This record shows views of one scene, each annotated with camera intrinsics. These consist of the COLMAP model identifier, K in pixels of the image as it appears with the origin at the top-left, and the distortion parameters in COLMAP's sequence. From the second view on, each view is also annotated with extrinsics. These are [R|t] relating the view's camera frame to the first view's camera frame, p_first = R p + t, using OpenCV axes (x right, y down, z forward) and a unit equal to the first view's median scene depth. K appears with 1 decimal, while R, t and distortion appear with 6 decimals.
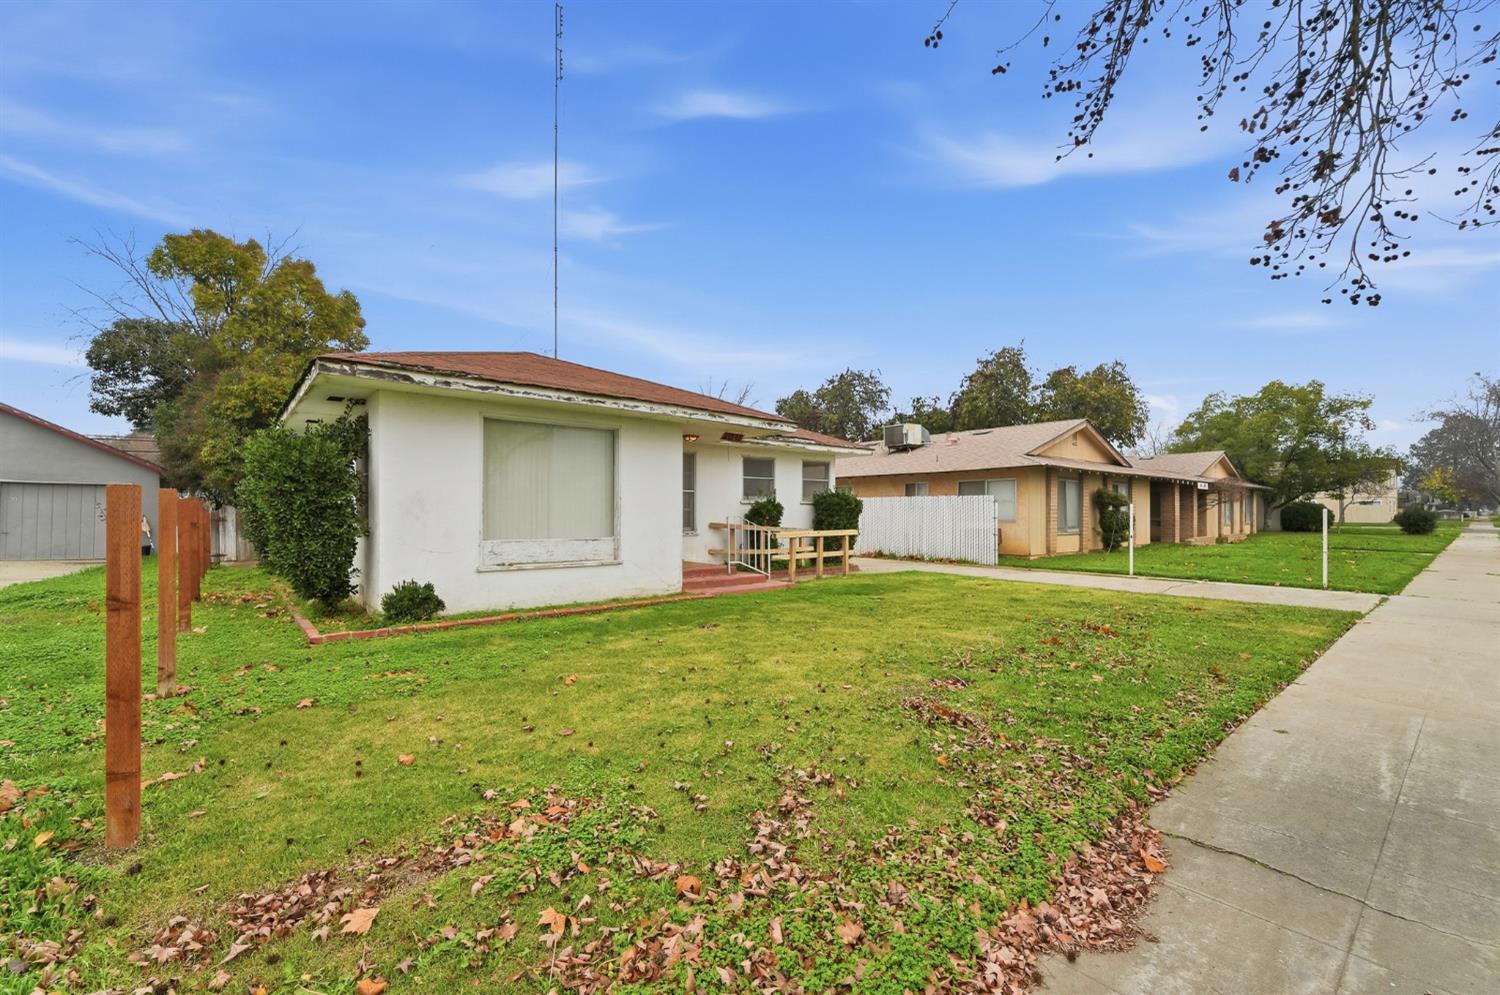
lens RADIAL K [[617.8, 0, 741.8], [0, 617.8, 509.8], [0, 0, 1]] dist [0.001284, 0.000036]
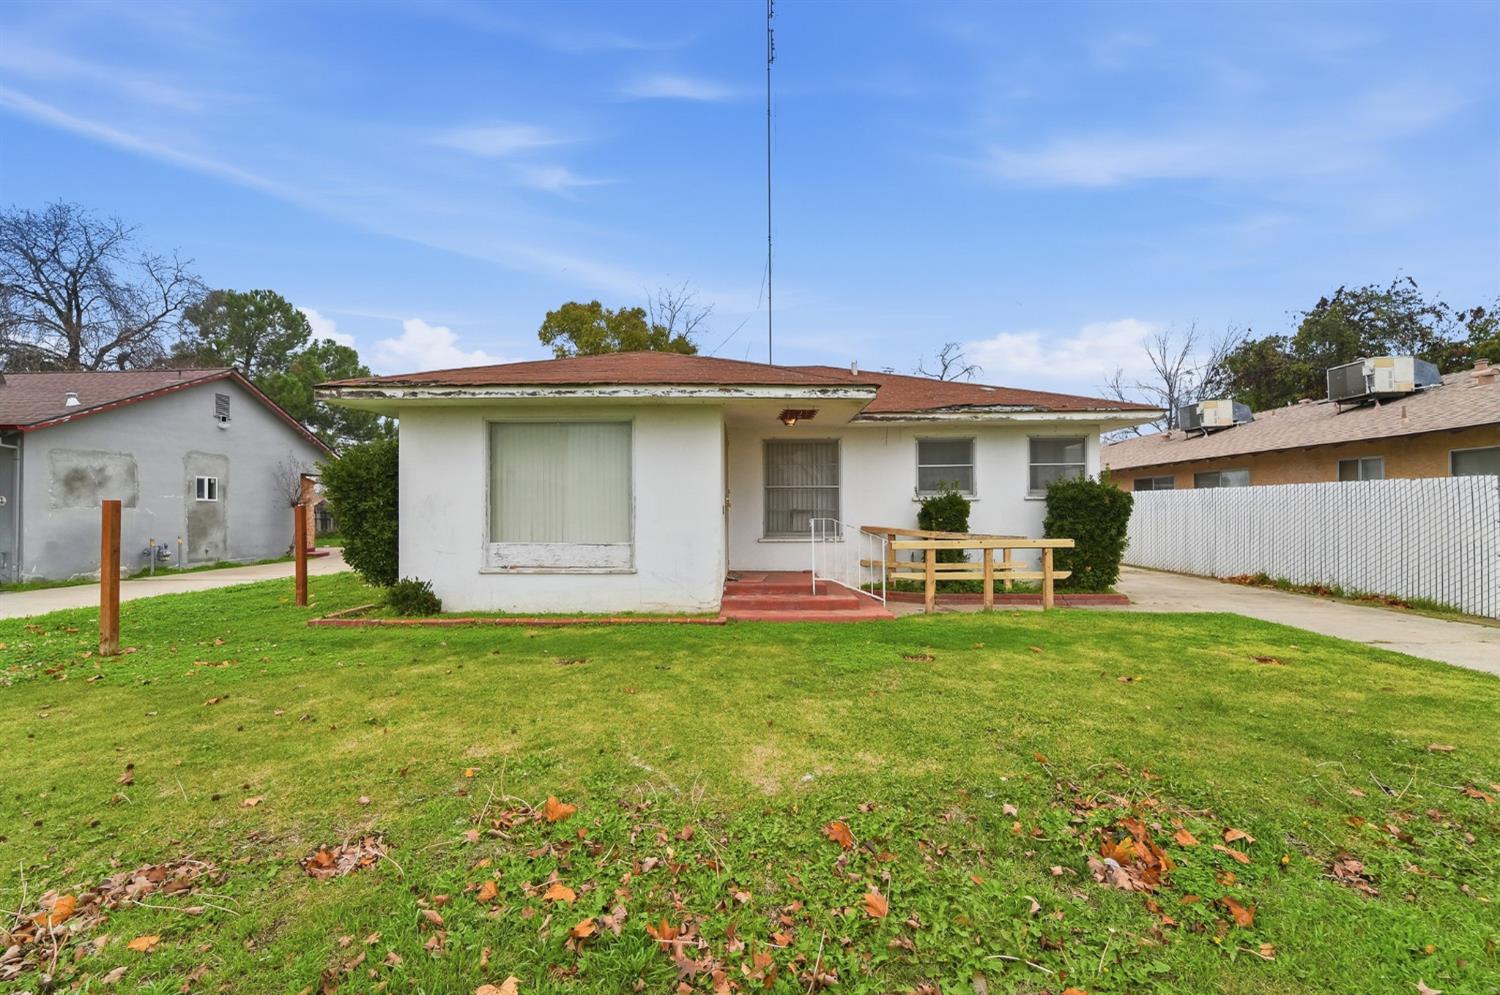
lens RADIAL K [[614.4, 0, 750.0], [0, 614.4, 497.5], [0, 0, 1]] dist [0.002875, 0.000152]
pose [[0.757733, -0.019369, -0.652277, 0.497882], [0.008115, 0.999762, -0.020260, -0.000489], [0.652514, 0.010059, 0.757710, 0.445367]]
